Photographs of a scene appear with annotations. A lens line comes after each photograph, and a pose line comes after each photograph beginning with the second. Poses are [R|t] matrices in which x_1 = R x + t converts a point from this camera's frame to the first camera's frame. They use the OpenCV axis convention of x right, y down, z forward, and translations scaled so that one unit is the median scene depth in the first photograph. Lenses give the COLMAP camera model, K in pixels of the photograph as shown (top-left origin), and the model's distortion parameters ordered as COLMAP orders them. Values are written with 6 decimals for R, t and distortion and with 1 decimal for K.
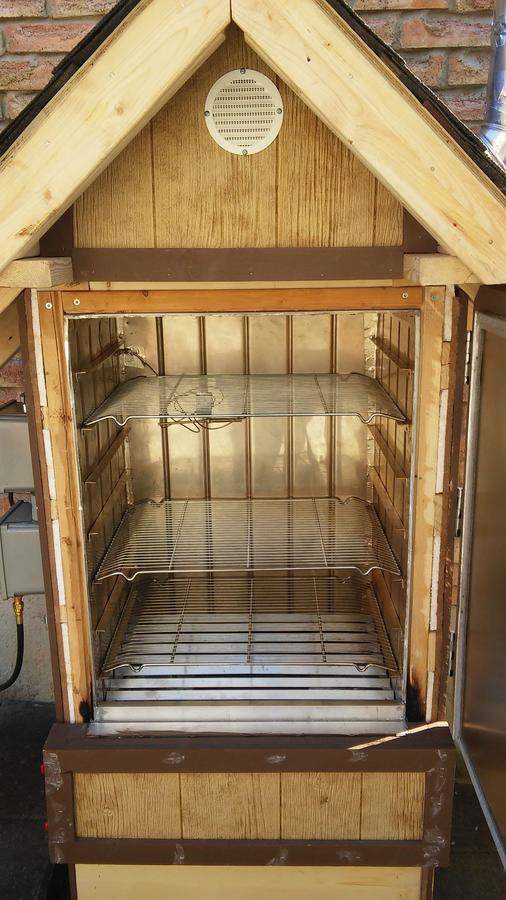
lens RADIAL K [[860.8, 0, 253.0], [0, 860.8, 450.0], [0, 0, 1]] dist [0.040050, -0.120280]
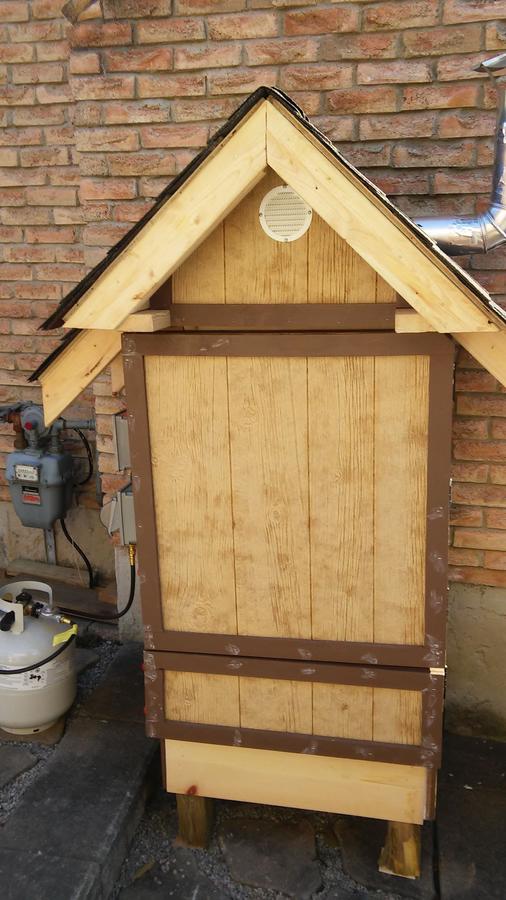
lens RADIAL K [[860.8, 0, 253.0], [0, 860.8, 450.0], [0, 0, 1]] dist [0.040050, -0.120280]
pose [[0.986124, 0.033124, -0.162675, 0.149868], [-0.035546, 0.999296, -0.012000, 0.026533], [0.162163, 0.017616, 0.986607, -0.366093]]
